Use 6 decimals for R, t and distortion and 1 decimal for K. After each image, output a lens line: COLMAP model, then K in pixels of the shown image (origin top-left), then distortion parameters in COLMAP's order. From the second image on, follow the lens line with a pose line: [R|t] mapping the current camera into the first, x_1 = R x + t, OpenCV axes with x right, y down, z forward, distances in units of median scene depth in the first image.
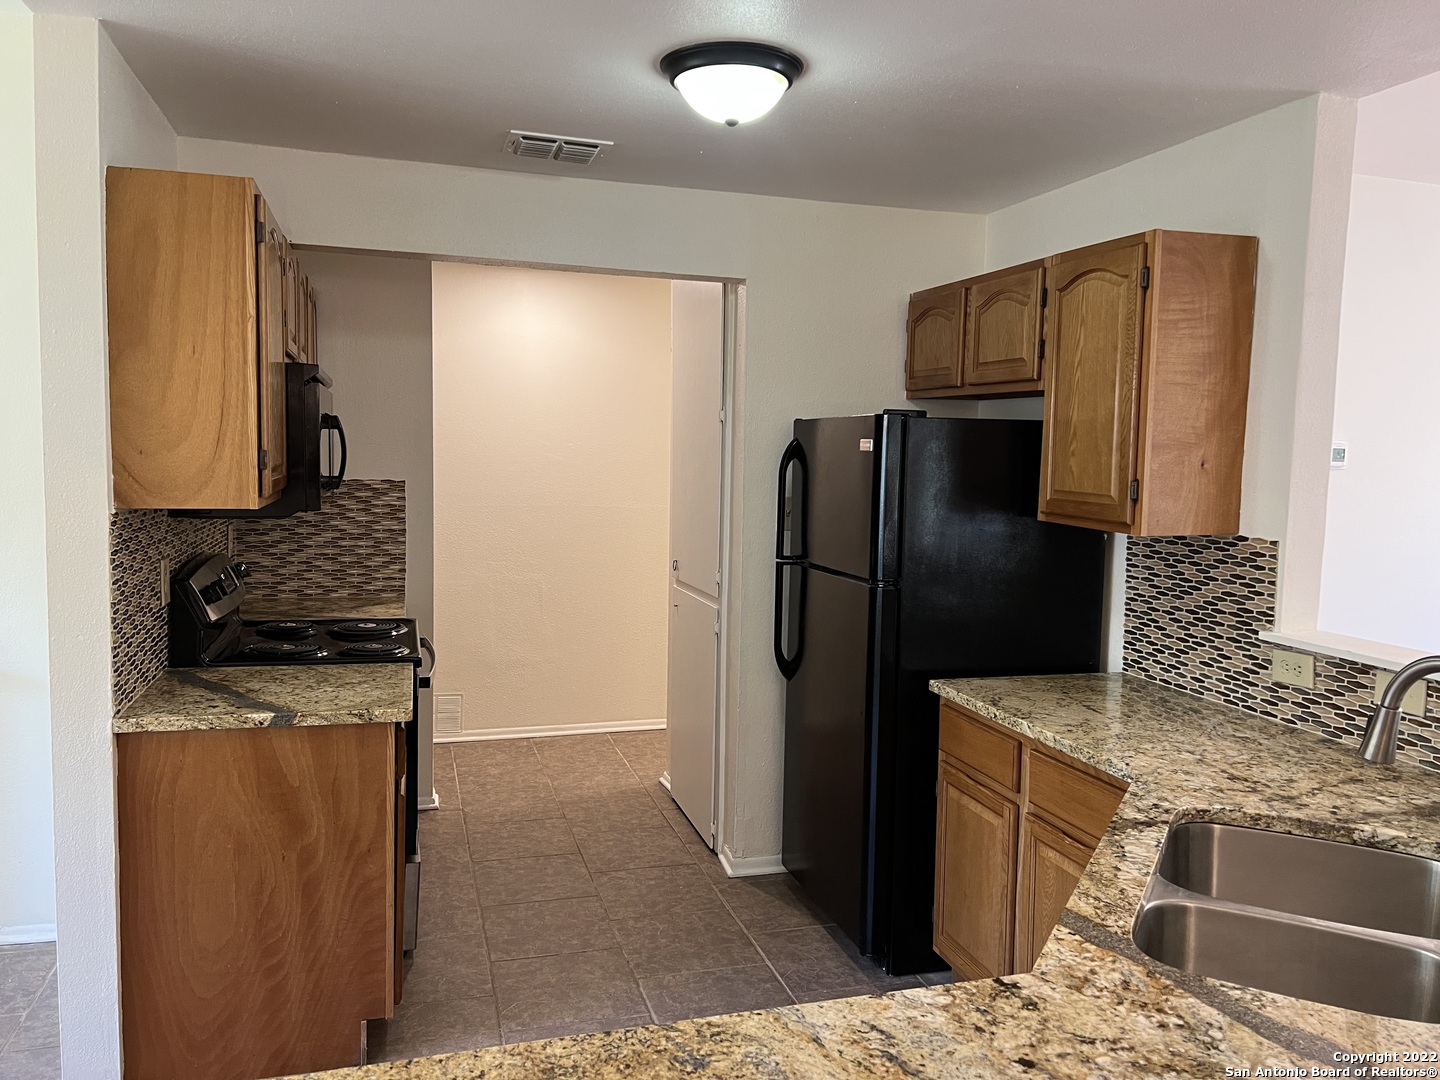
lens RADIAL K [[1090.2, 0, 723.7], [0, 1090.2, 537.7], [0, 0, 1]] dist [0.019641, -0.021571]
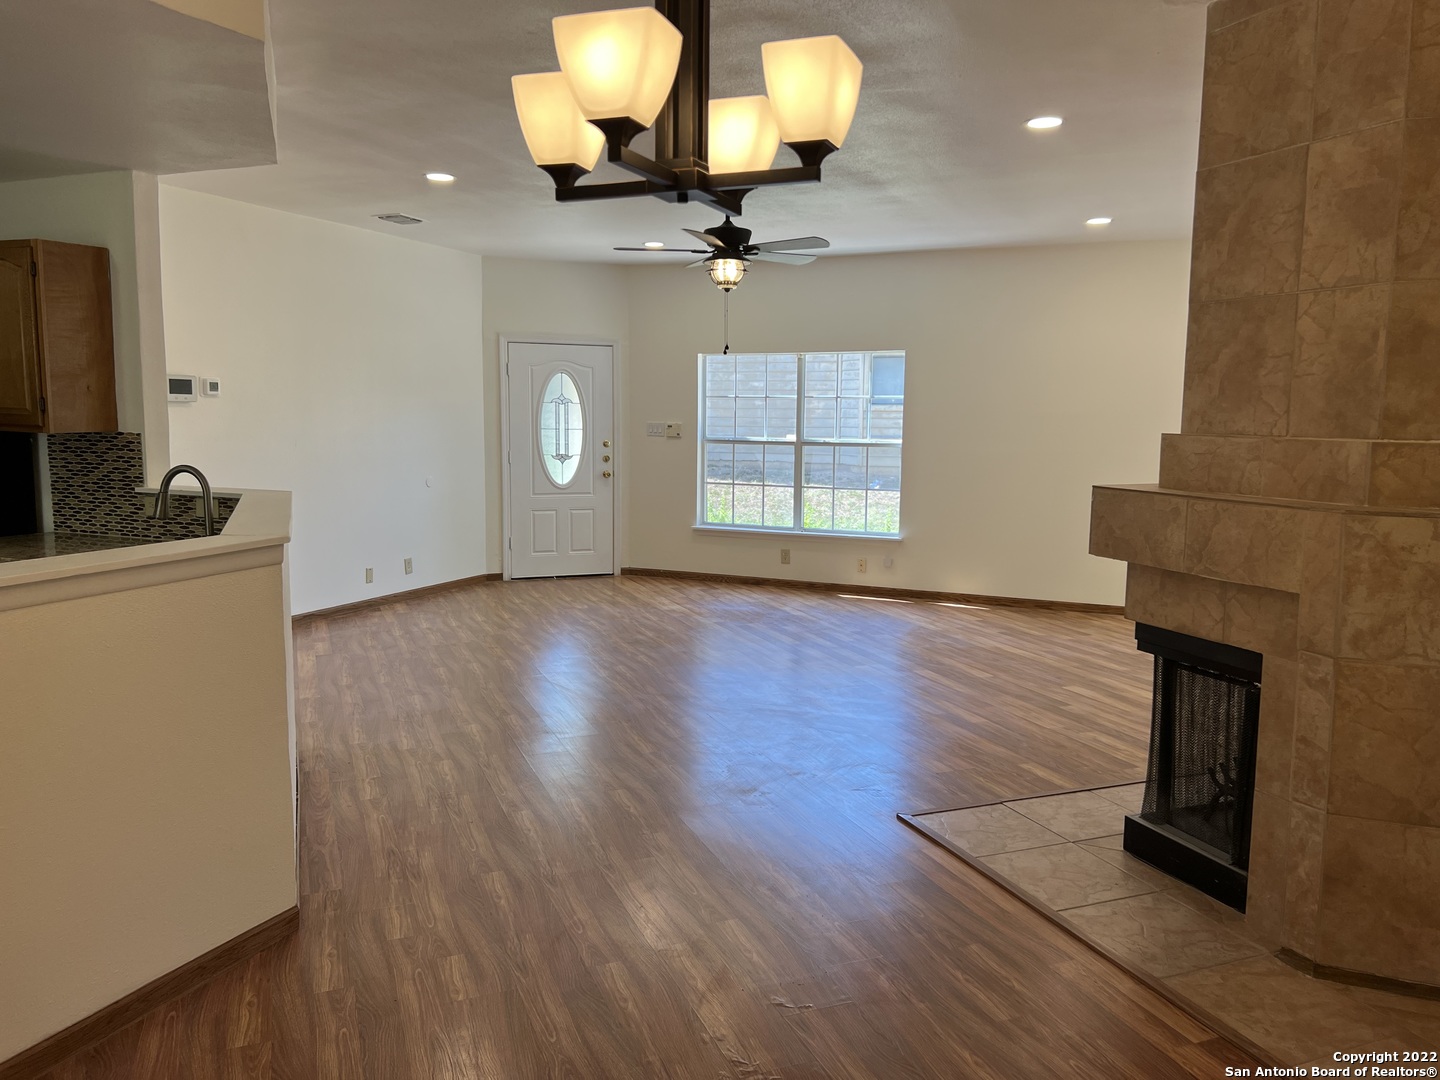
lens RADIAL K [[1090.2, 0, 729.9], [0, 1090.2, 535.5], [0, 0, 1]] dist [0.019641, -0.021571]
pose [[0.642003, -0.103711, 0.759656, -0.202130], [0.065739, 0.994606, 0.080230, 0.081502], [-0.763879, -0.001569, 0.645358, -0.759750]]
